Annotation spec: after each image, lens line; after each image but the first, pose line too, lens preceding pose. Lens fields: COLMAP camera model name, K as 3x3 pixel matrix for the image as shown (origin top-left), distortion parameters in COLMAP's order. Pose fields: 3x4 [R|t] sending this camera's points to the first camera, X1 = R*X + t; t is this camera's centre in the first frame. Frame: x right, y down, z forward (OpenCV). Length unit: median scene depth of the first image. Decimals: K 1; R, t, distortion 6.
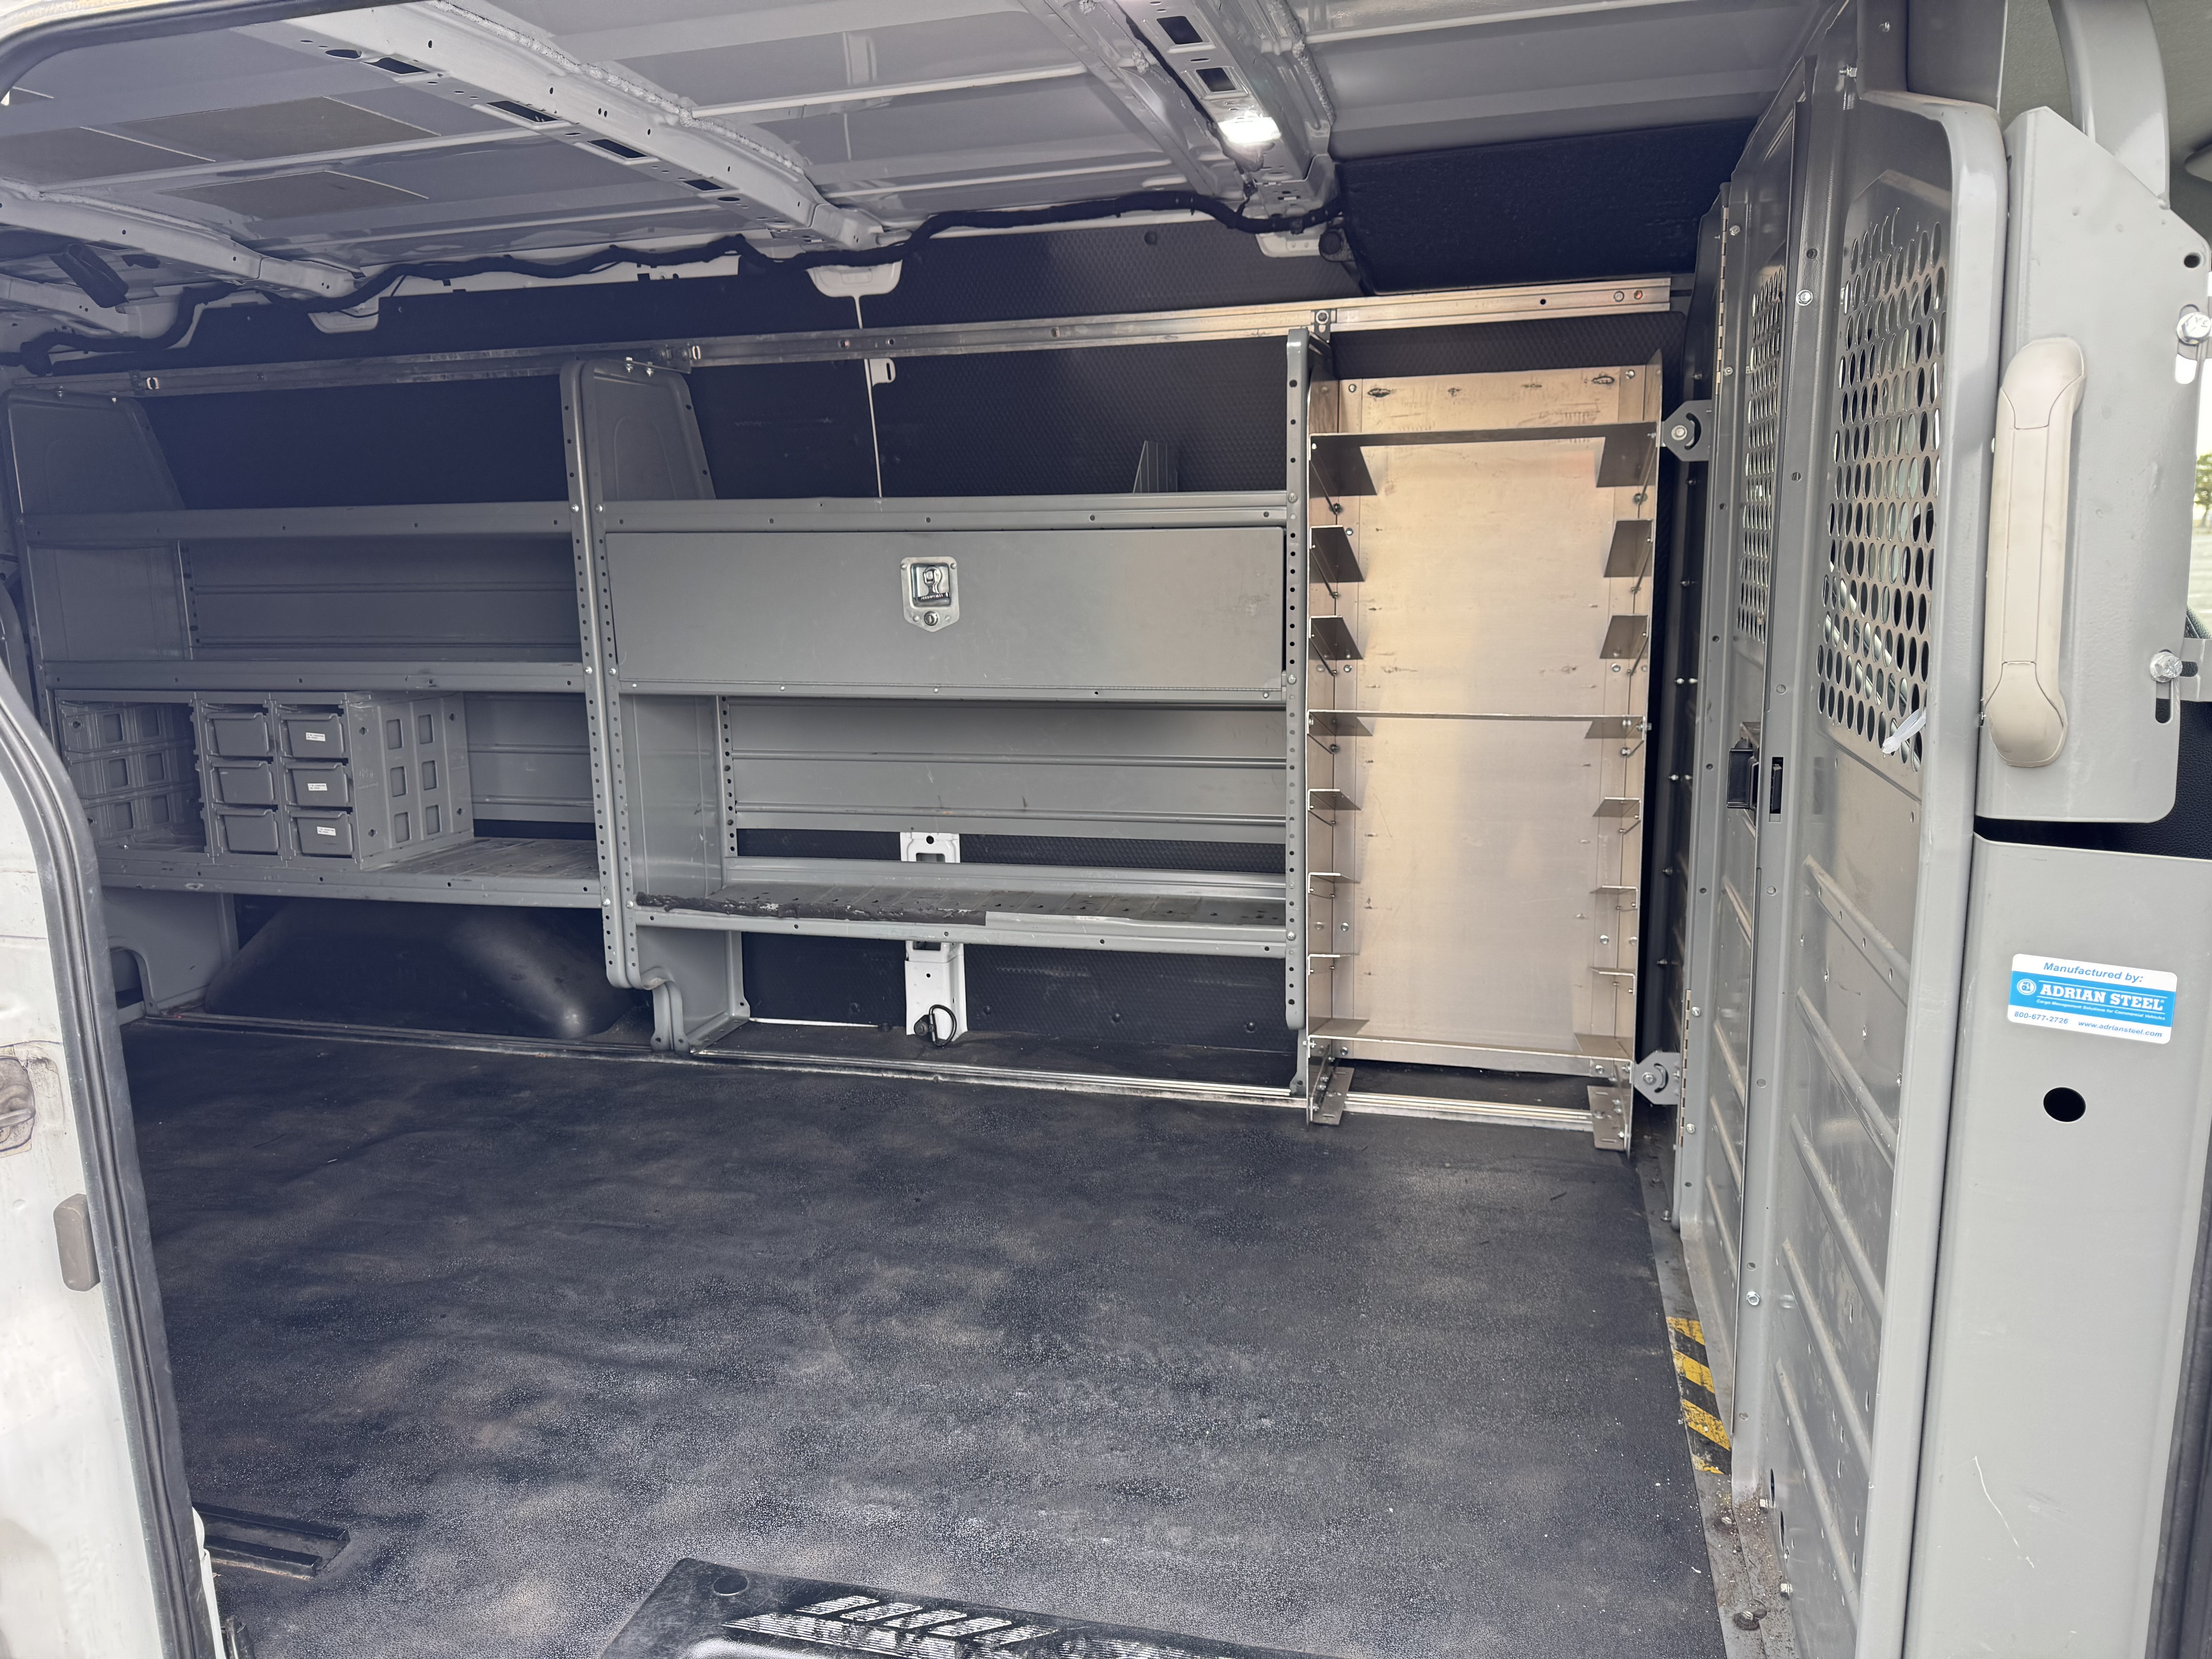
lens RADIAL K [[1530.0, 0, 1047.8], [0, 1530.0, 928.7], [0, 0, 1]] dist [0.037938, -0.059115]
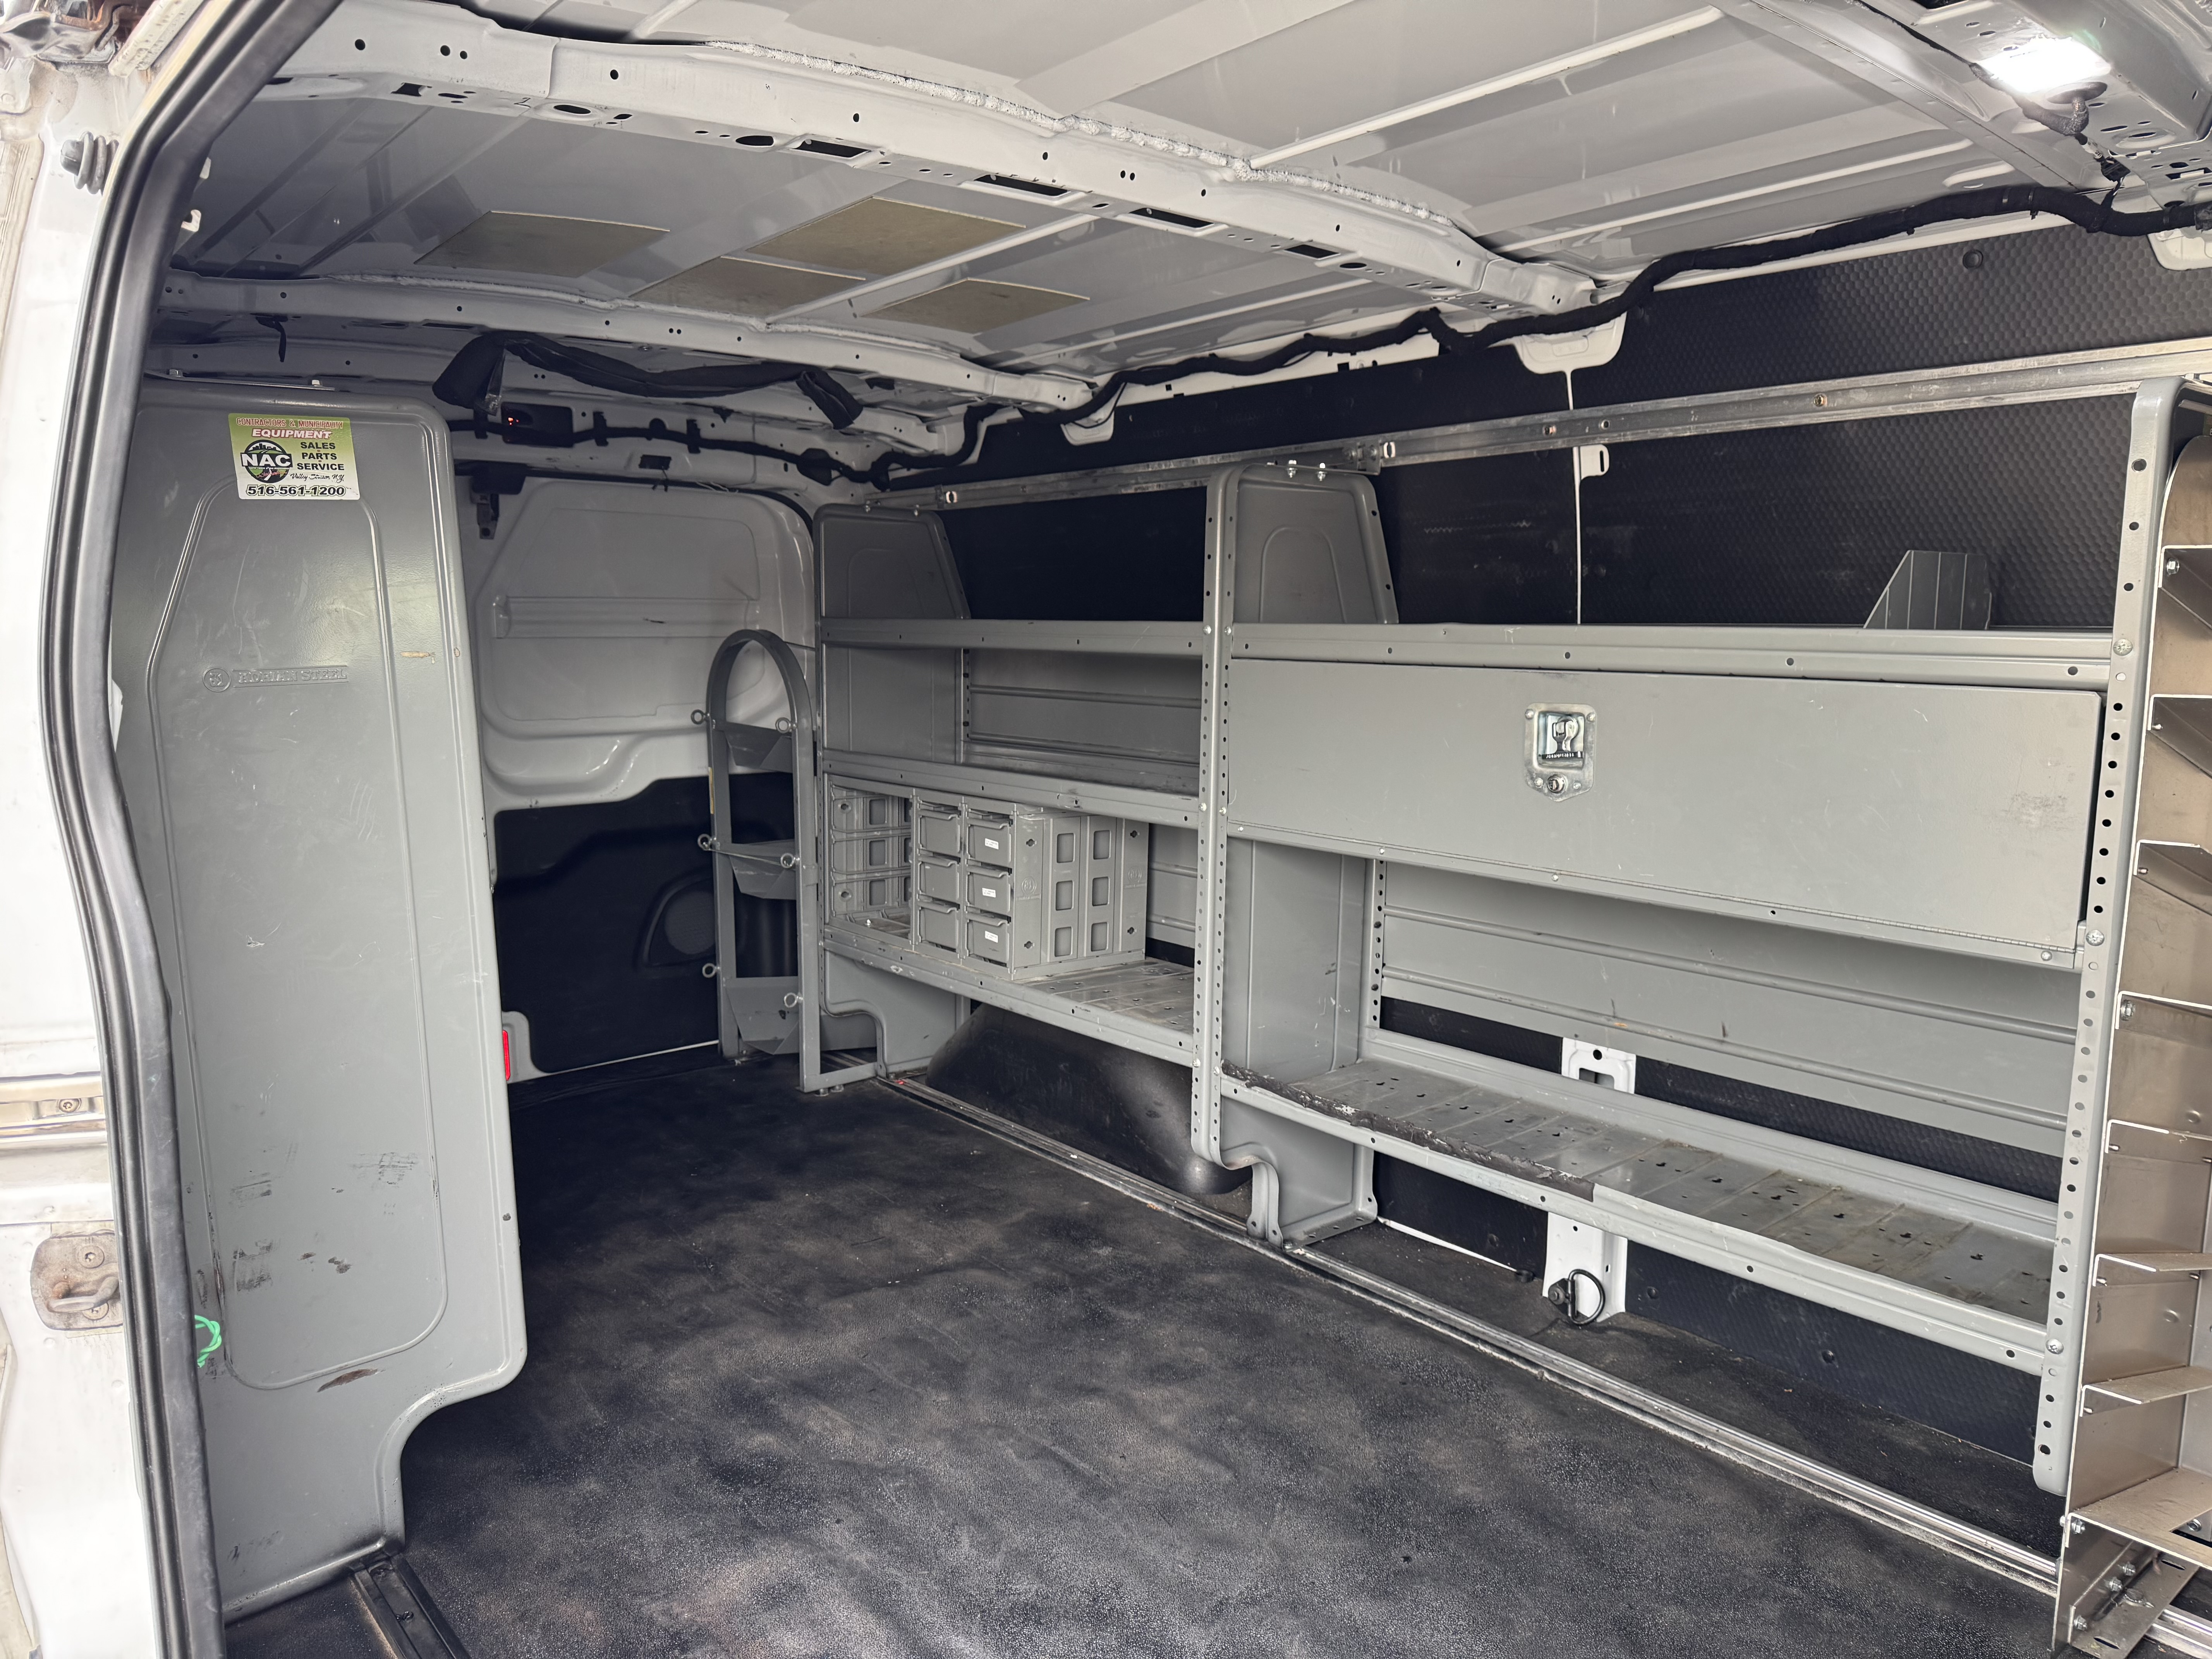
lens RADIAL K [[1530.0, 0, 1076.4], [0, 1530.0, 900.6], [0, 0, 1]] dist [0.037938, -0.059115]
pose [[0.827959, 0.120655, -0.547656, 0.131129], [-0.159038, 0.987005, -0.022989, -0.082379], [0.537765, 0.106132, 0.836388, 0.227023]]
